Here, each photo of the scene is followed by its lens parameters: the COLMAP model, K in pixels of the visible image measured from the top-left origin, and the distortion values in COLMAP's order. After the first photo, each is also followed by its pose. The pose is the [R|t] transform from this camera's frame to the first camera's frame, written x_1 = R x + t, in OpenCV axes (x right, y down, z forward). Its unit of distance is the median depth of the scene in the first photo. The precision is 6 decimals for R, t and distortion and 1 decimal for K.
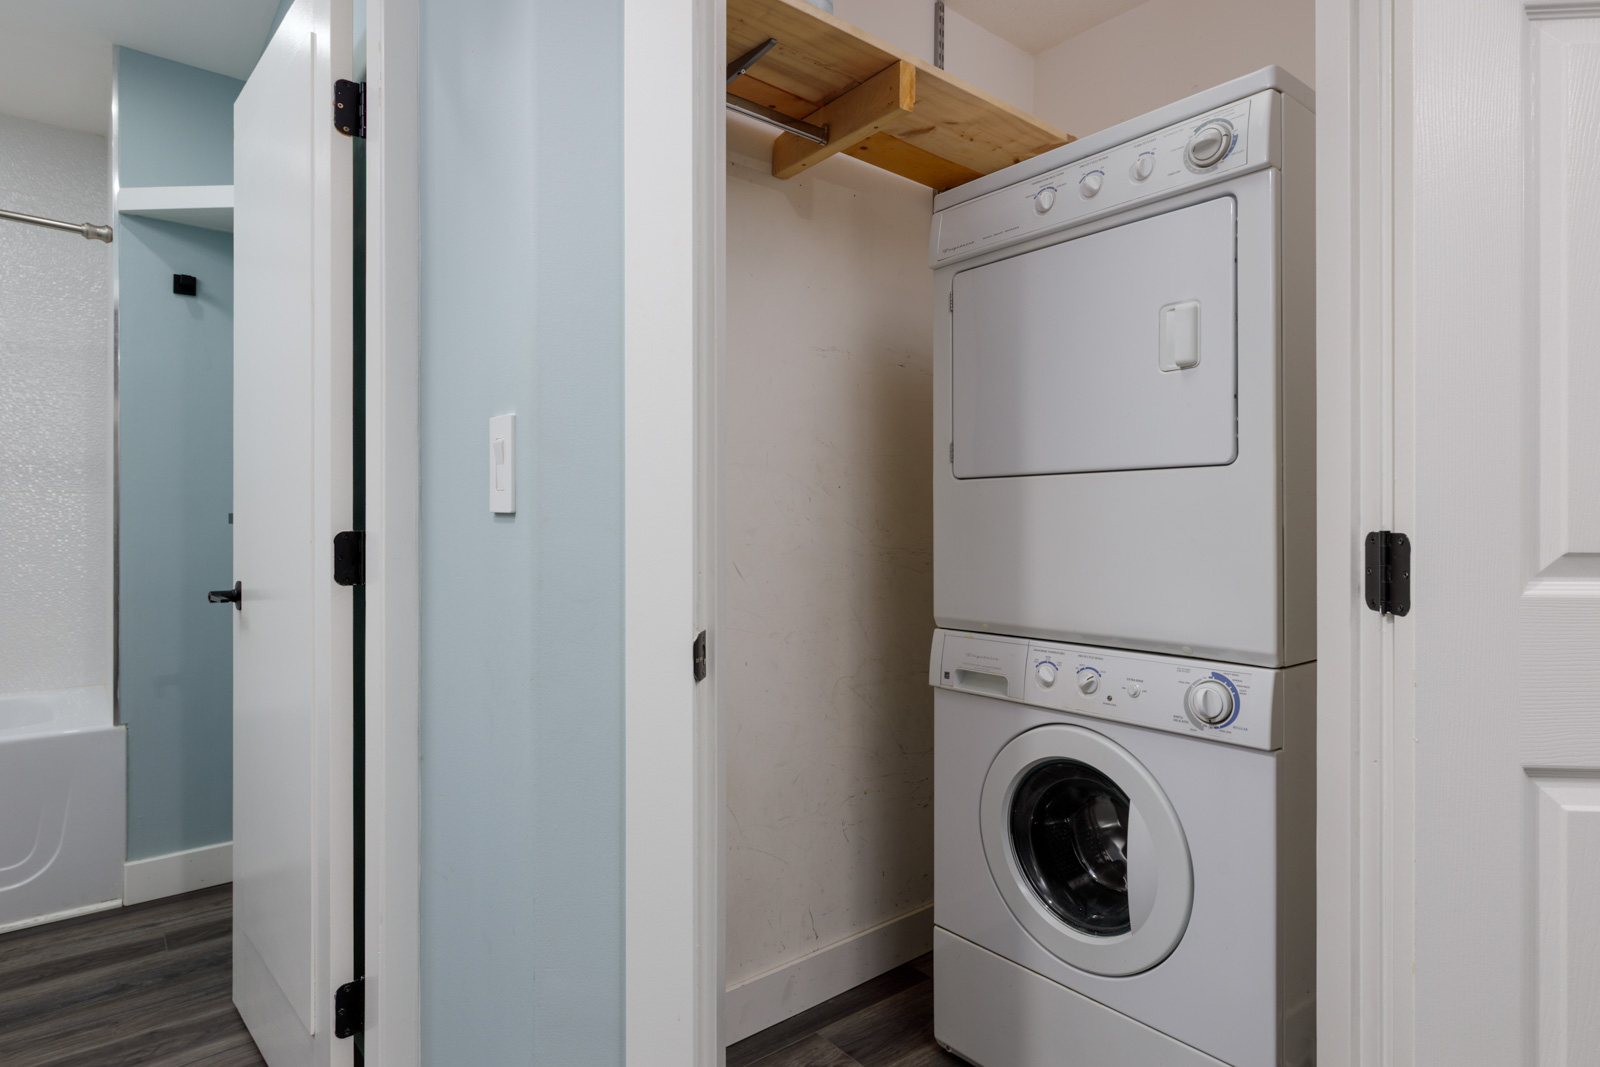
lens RADIAL K [[878.8, 0, 802.7], [0, 878.8, 532.4], [0, 0, 1]] dist [0.000418, -0.000095]
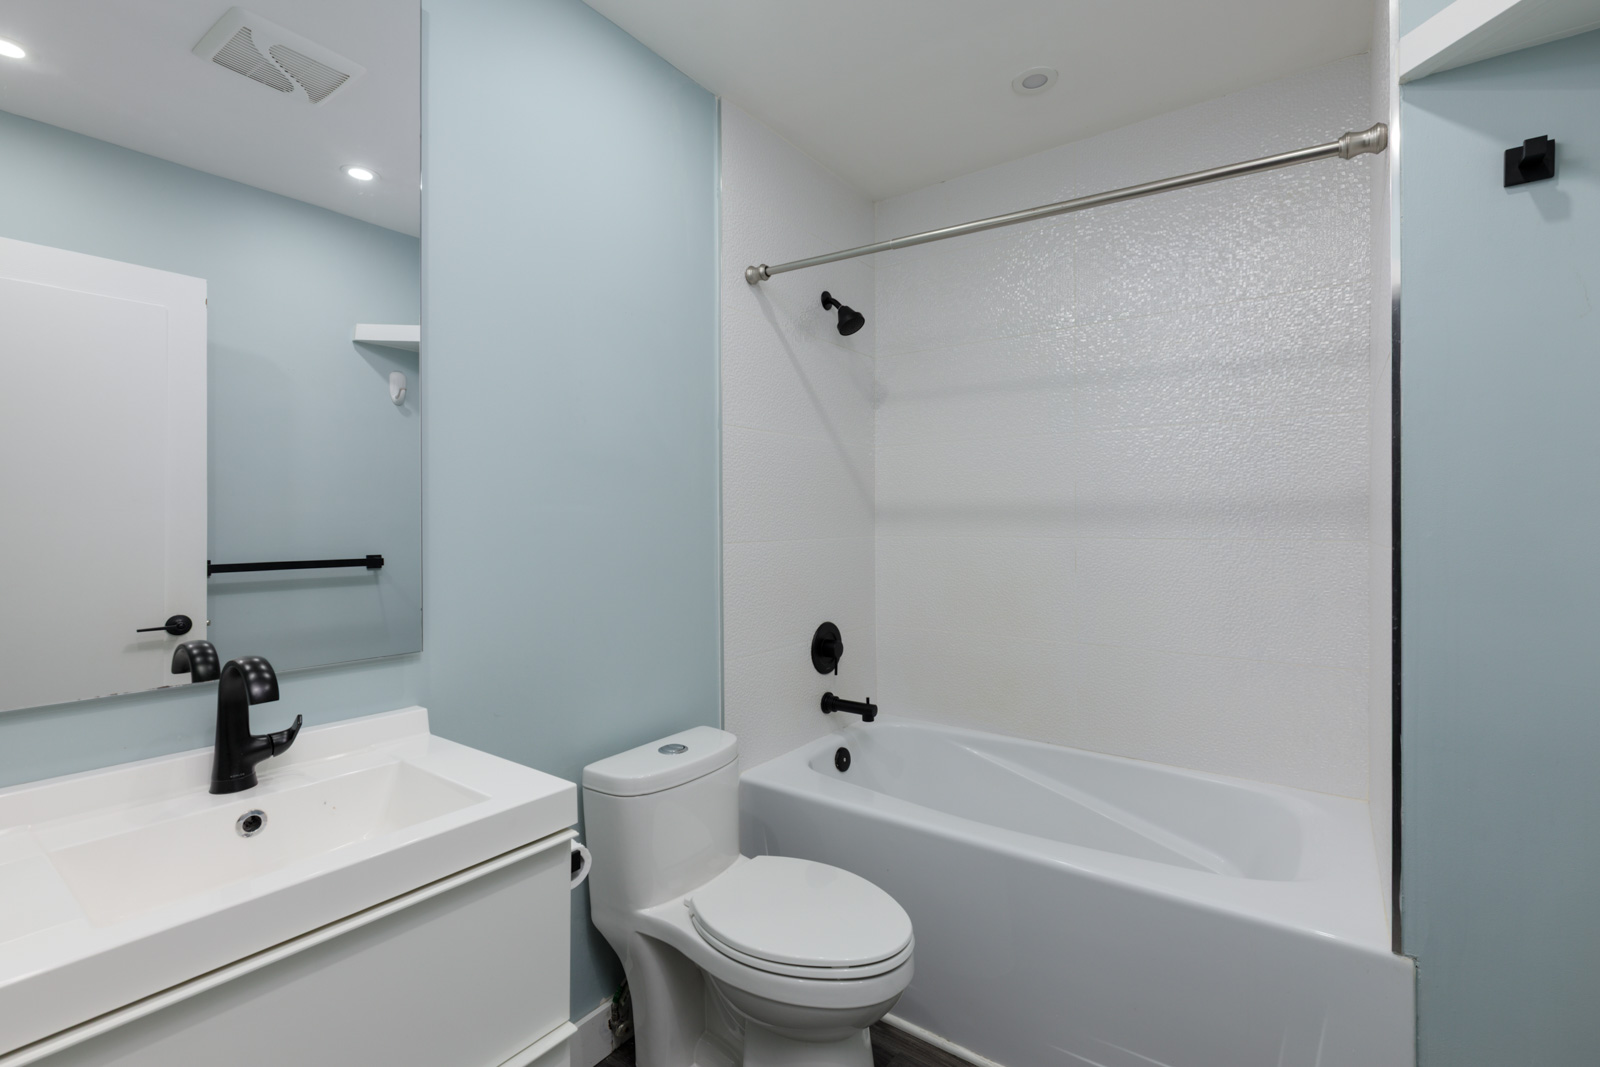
lens RADIAL K [[715.1, 0, 803.3], [0, 715.1, 526.9], [0, 0, 1]] dist [0.002817, 0.001107]
pose [[0.242948, -0.004988, -0.970027, -0.405550], [-0.002170, 0.999981, -0.005685, -0.063217], [0.970037, 0.003486, 0.242932, 0.491506]]
